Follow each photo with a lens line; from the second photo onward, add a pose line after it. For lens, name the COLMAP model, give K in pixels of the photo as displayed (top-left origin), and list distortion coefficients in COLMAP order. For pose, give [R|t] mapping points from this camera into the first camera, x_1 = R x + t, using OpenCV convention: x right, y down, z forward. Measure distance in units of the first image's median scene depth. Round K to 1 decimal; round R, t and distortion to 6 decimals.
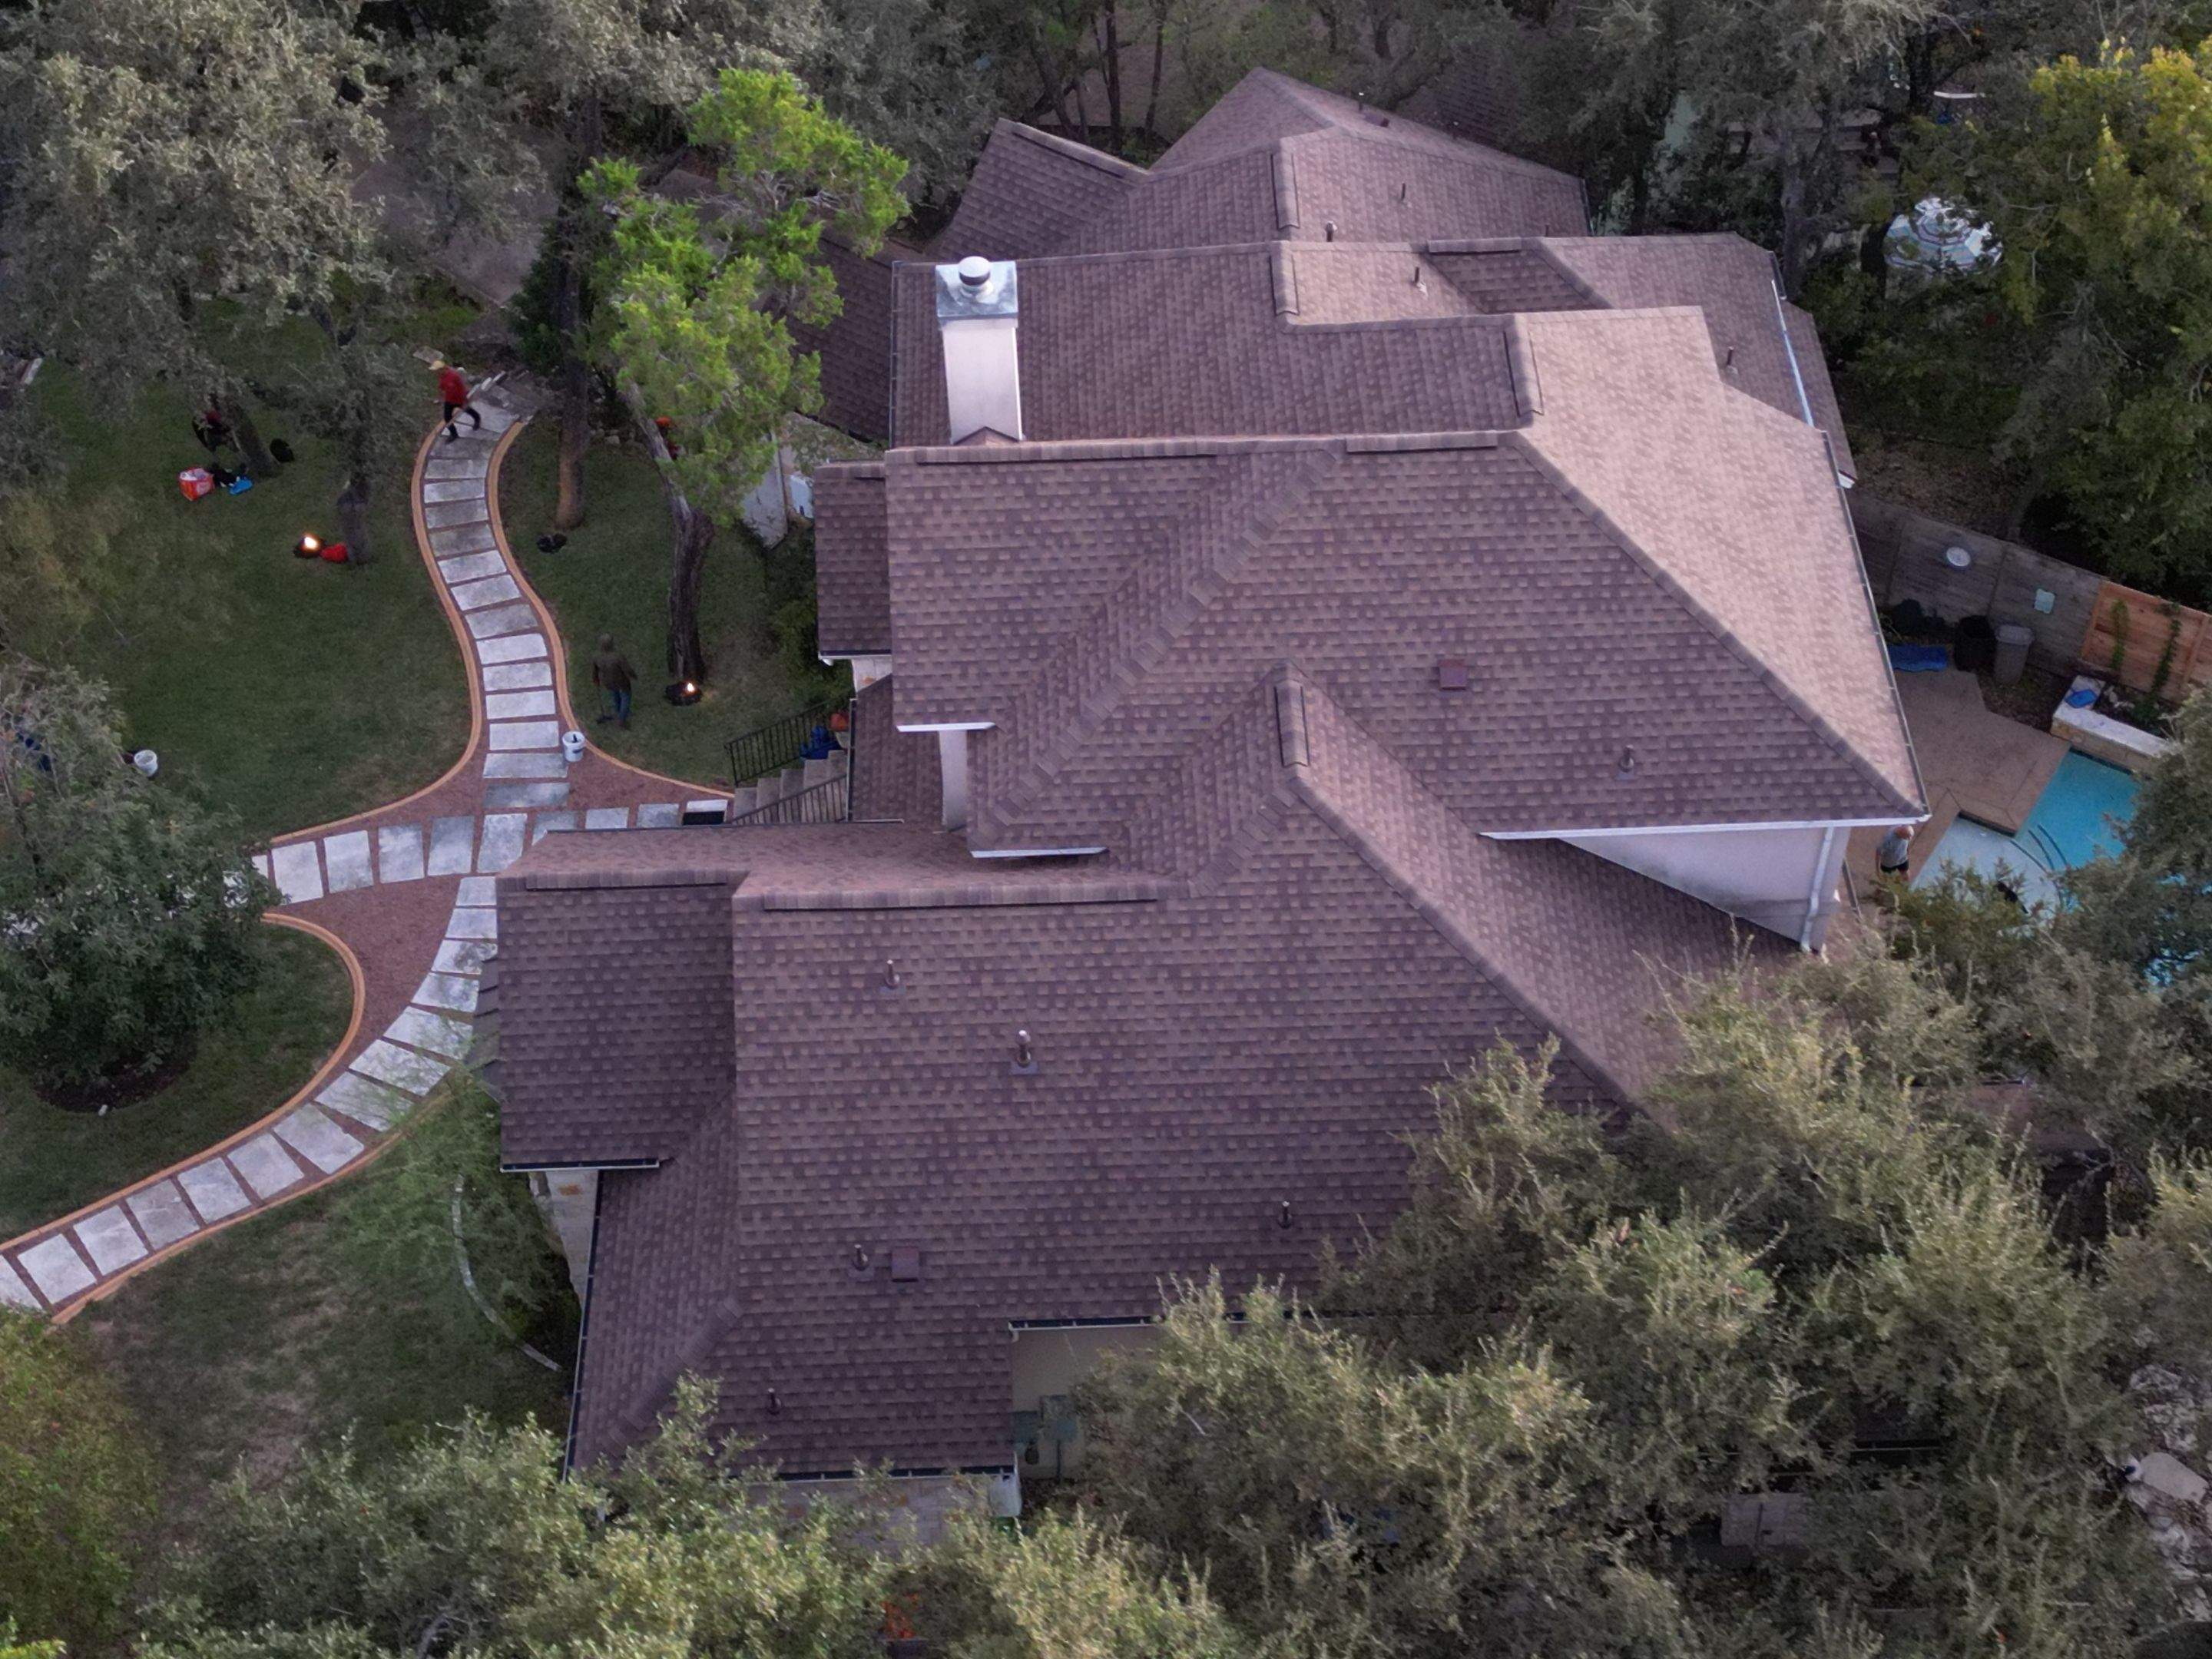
lens RADIAL K [[3063.4, 0, 1098.7], [0, 3063.4, 831.7], [0, 0, 1]] dist [0.195174, -0.565405]
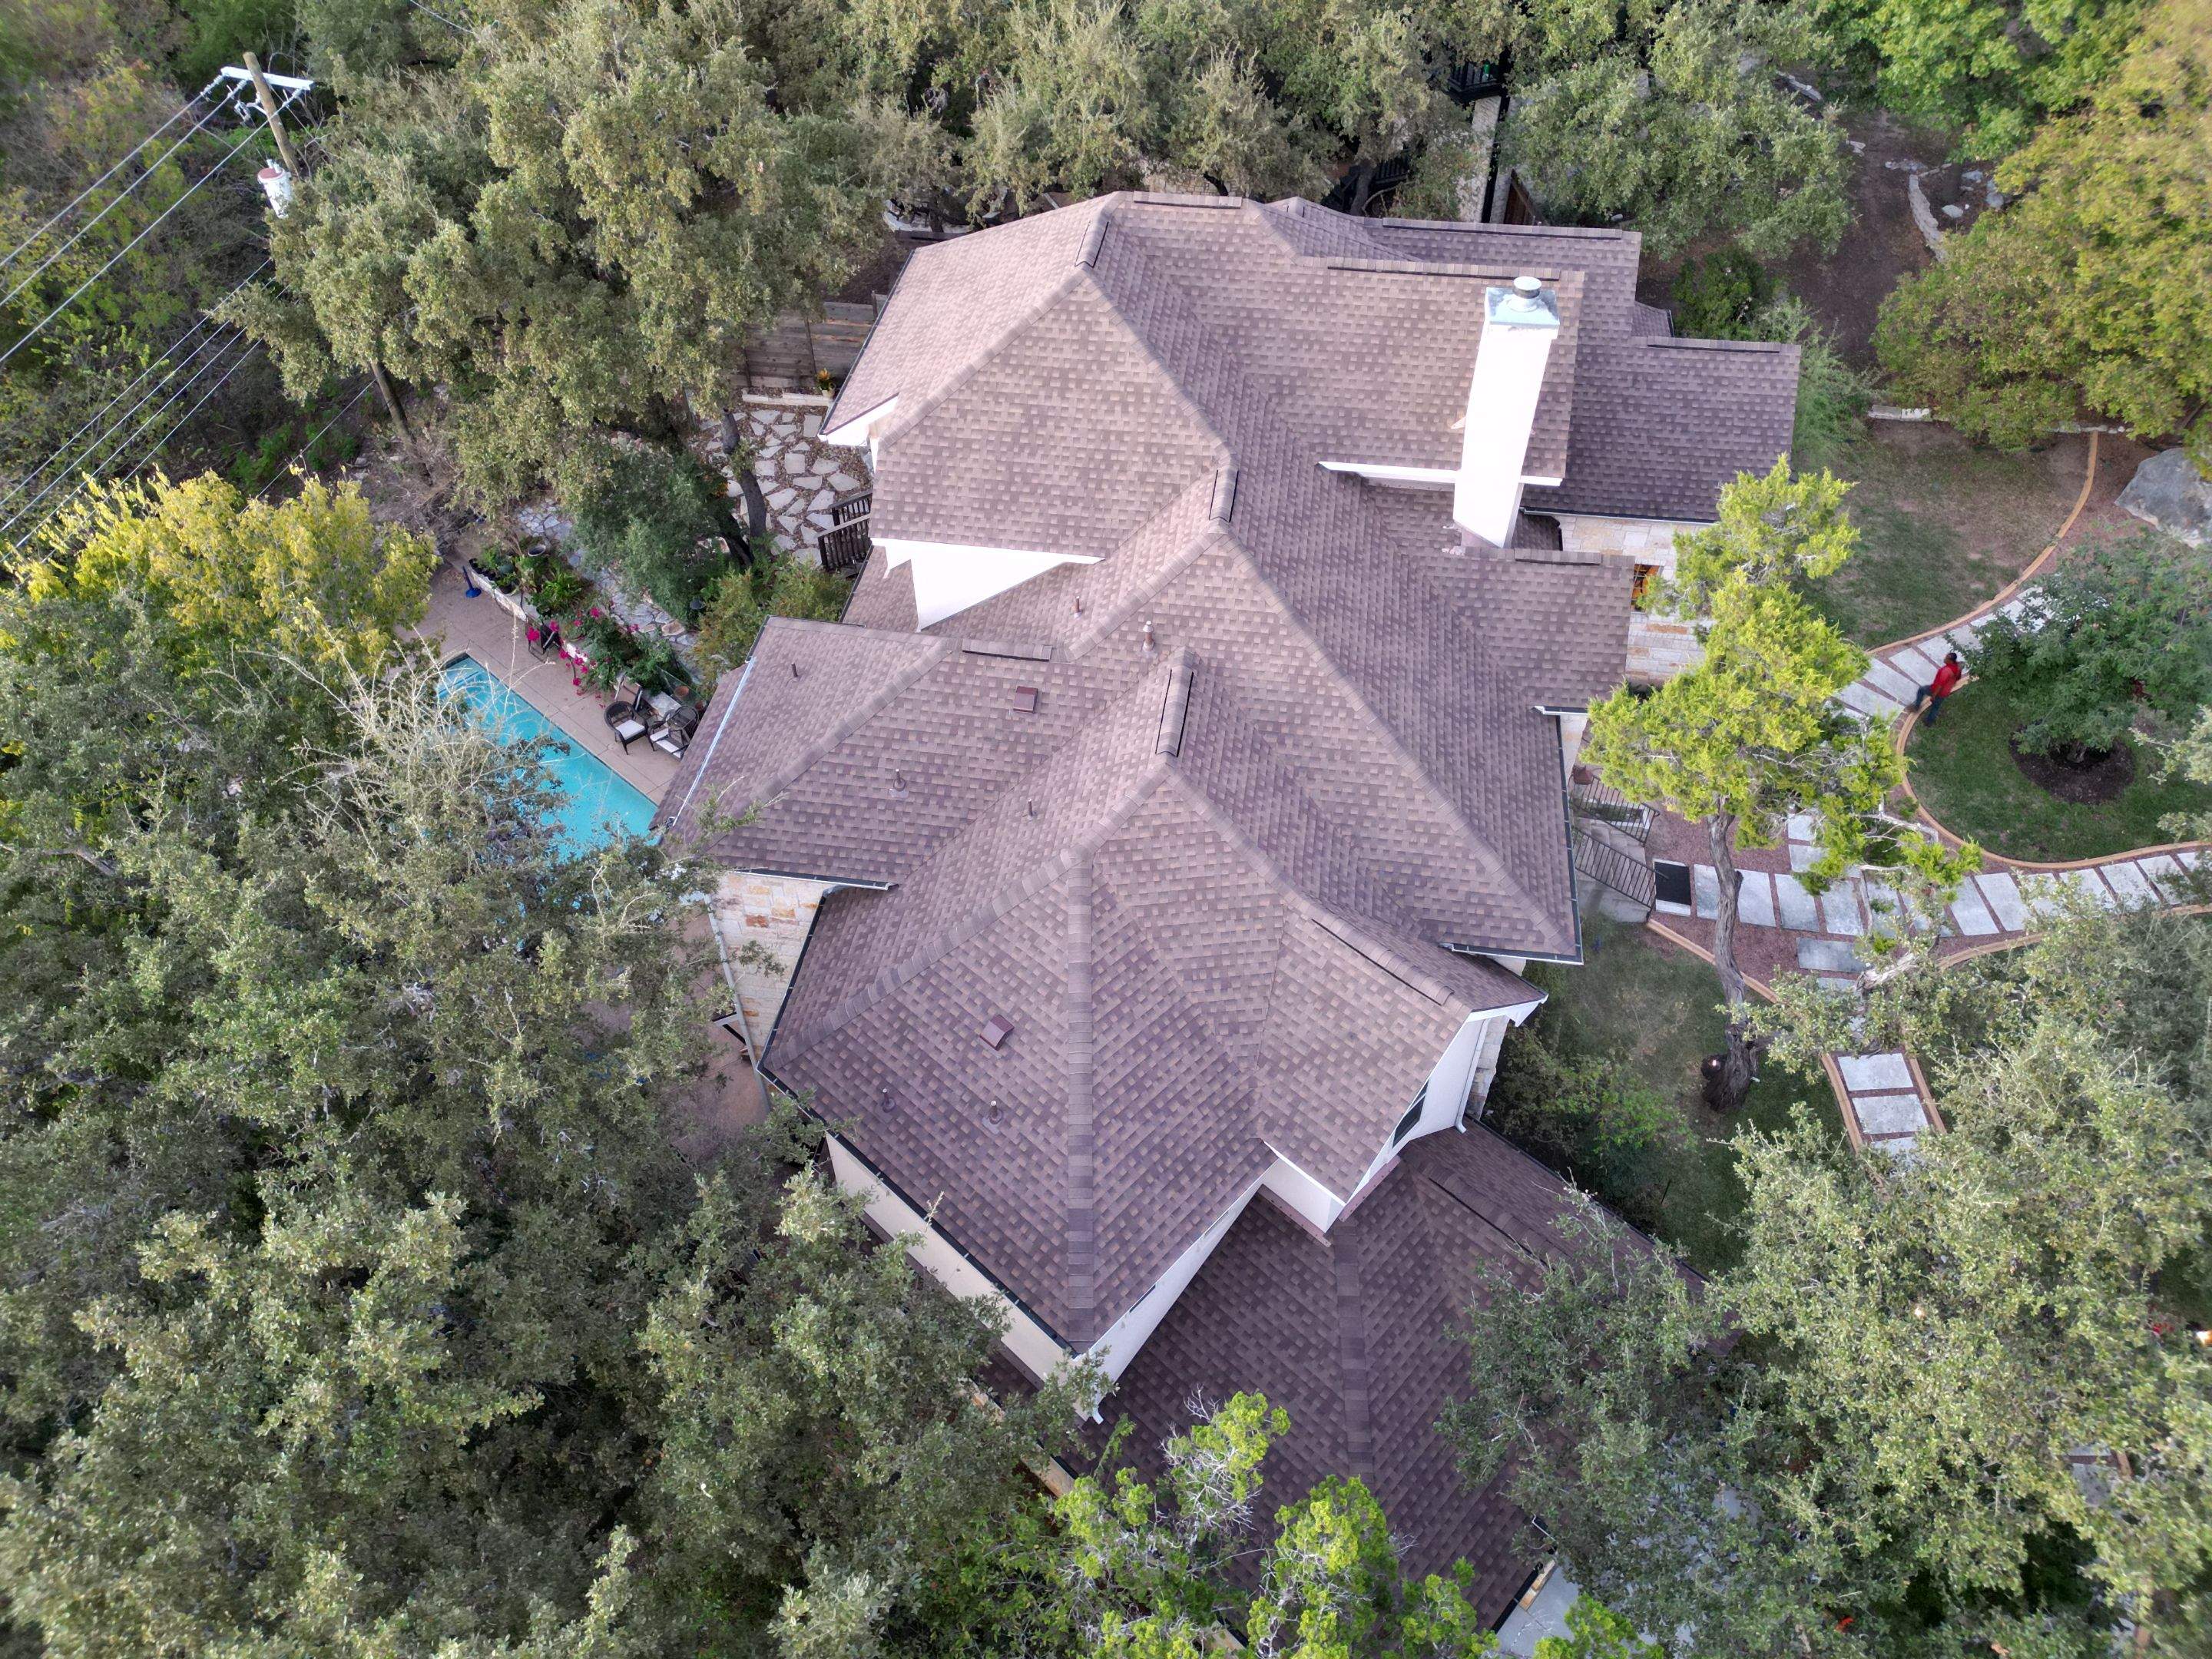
lens RADIAL K [[1541.4, 0, 1100.2], [0, 1541.4, 828.4], [0, 0, 1]] dist [0.089125, -0.095412]
pose [[-0.984103, -0.105736, 0.142691, 0.013039], [0.149868, -0.063333, 0.986675, -0.827931], [-0.095290, 0.992375, 0.078172, 1.206724]]
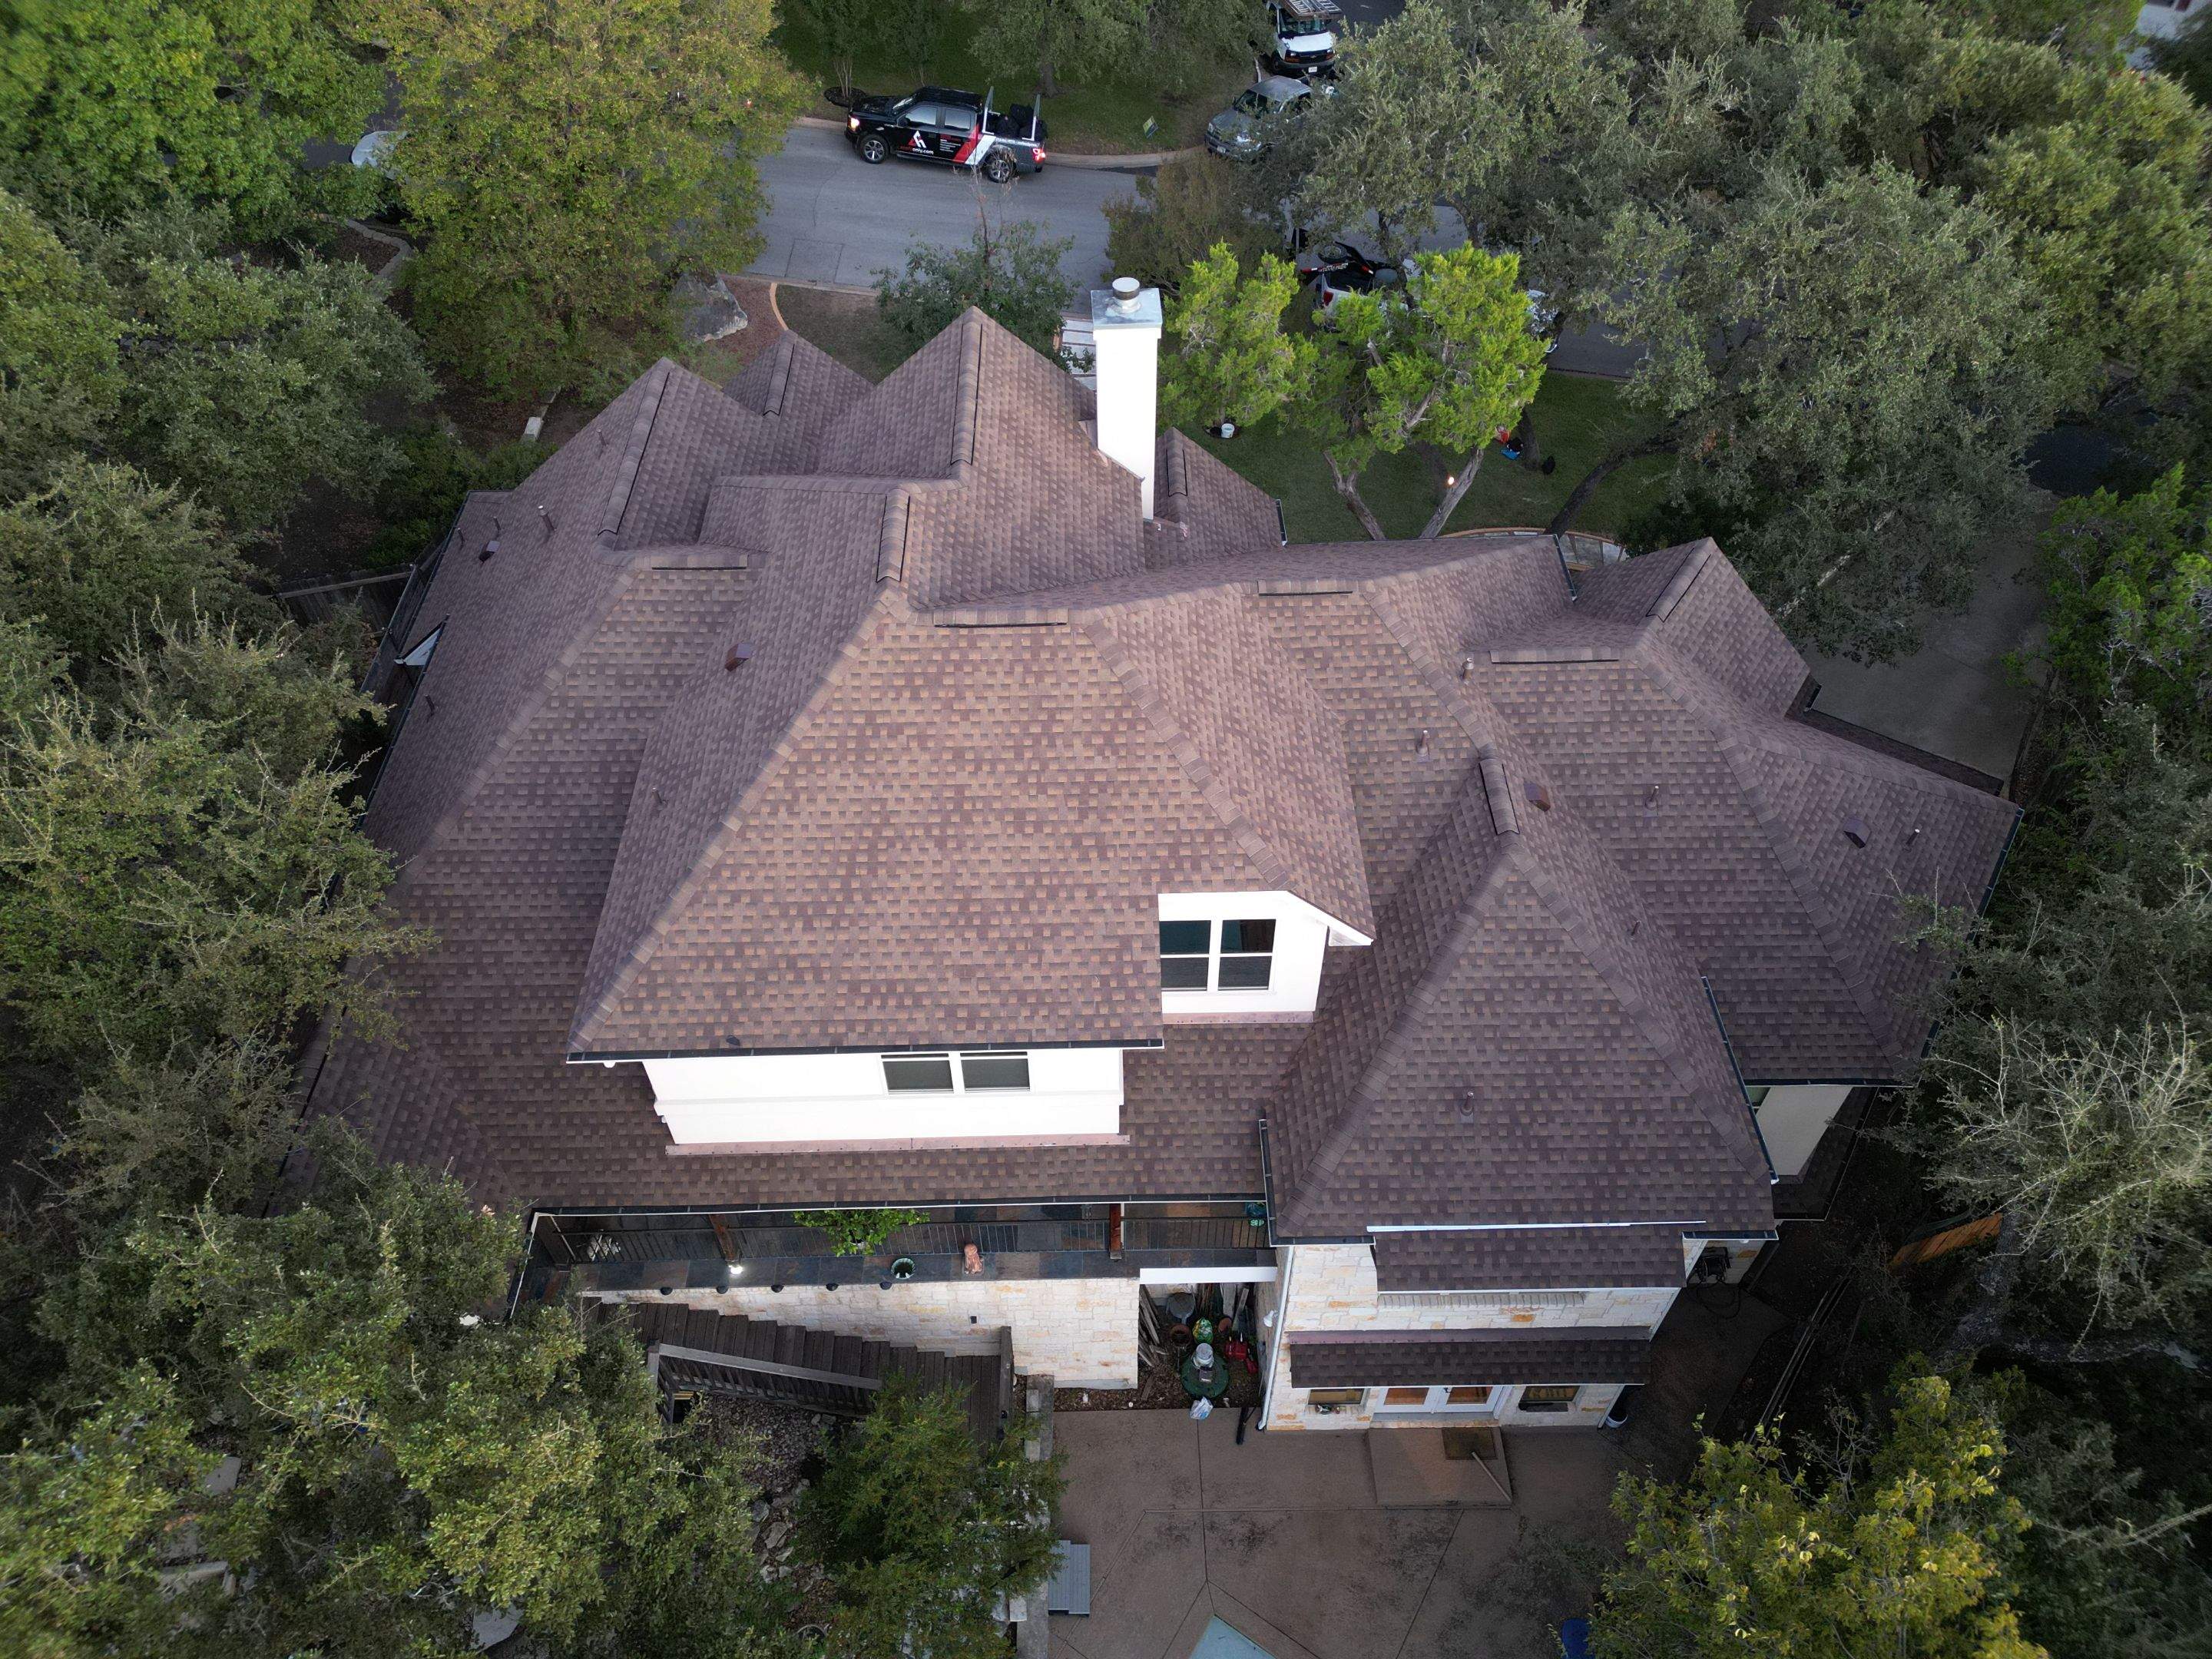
lens RADIAL K [[1532.5, 0, 1103.8], [0, 1532.5, 830.0], [0, 0, 1]] dist [0.160403, -0.344569]
pose [[-0.011233, 0.755668, -0.654858, 0.518401], [-0.735166, 0.437674, 0.517661, -0.403410], [0.677794, 0.487244, 0.550625, 0.790558]]
